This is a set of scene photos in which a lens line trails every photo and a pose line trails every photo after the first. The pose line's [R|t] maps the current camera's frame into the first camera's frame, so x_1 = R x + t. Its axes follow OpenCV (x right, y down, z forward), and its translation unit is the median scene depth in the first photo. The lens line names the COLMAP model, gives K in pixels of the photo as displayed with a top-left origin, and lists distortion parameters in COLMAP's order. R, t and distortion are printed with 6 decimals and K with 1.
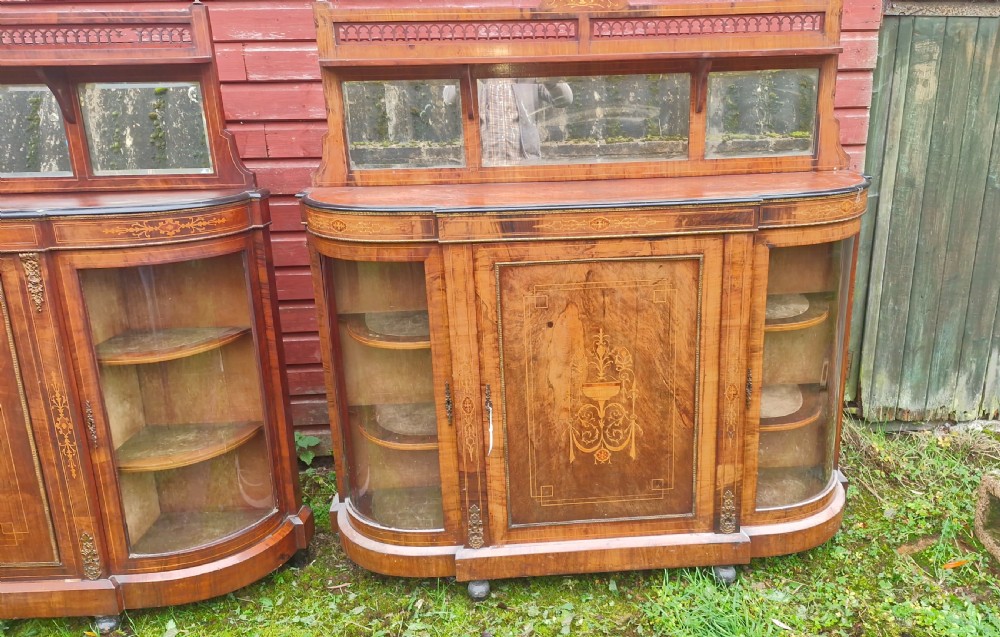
lens RADIAL K [[790.0, 0, 564.7], [0, 790.0, 311.9], [0, 0, 1]] dist [0.111589, -0.133452]
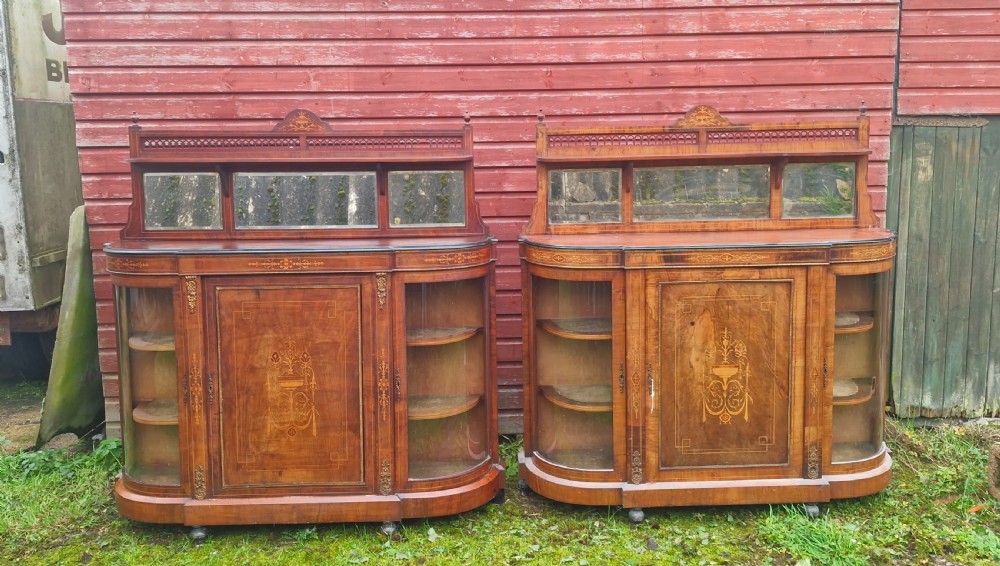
lens RADIAL K [[807.6, 0, 516.0], [0, 807.6, 223.7], [0, 0, 1]] dist [0.110204, -0.139678]
pose [[0.999665, 0.007934, -0.024625, -0.308882], [-0.012312, 0.983018, -0.183095, 0.112897], [0.022754, 0.183337, 0.982787, -0.559839]]
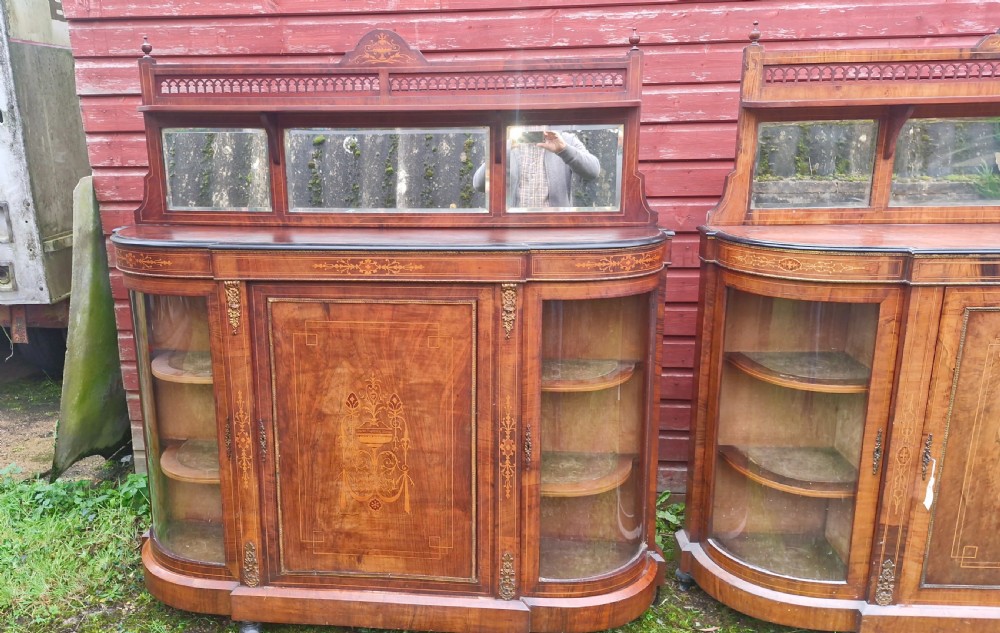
lens RADIAL K [[779.5, 0, 438.7], [0, 779.5, 314.1], [0, 0, 1]] dist [0.103828, -0.122176]
pose [[0.990099, 0.038474, -0.134993, -0.544390], [-0.044654, 0.998074, -0.043055, 0.014493], [0.133077, 0.048657, 0.989911, -0.028342]]
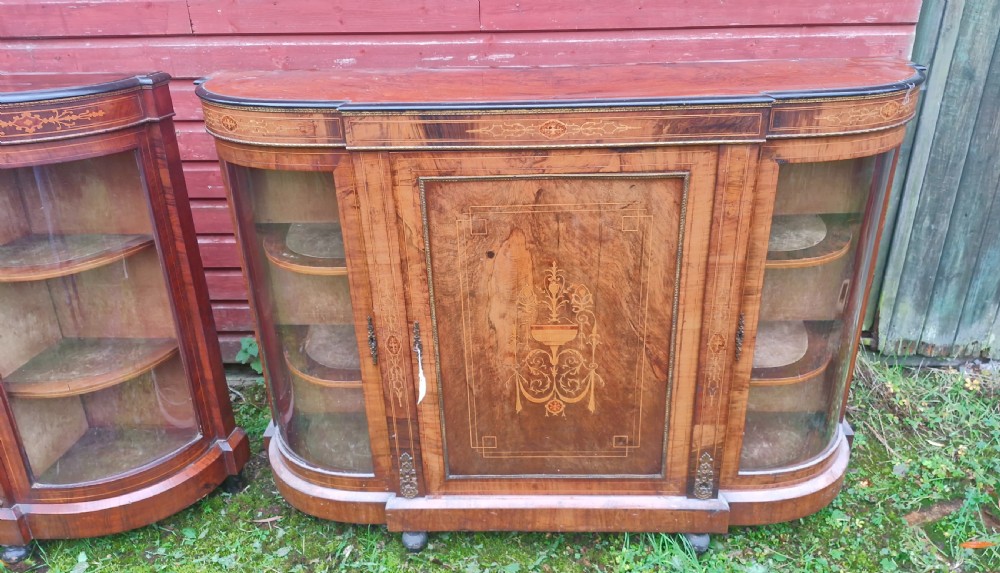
lens RADIAL K [[717.6, 0, 515.2], [0, 717.6, 284.7], [0, 0, 1]] dist [0.103972, -0.124149]
pose [[0.994811, 0.041101, -0.093068, 0.073018], [-0.027771, 0.989728, 0.140243, -0.054685], [0.097876, -0.136930, 0.985733, 0.266532]]
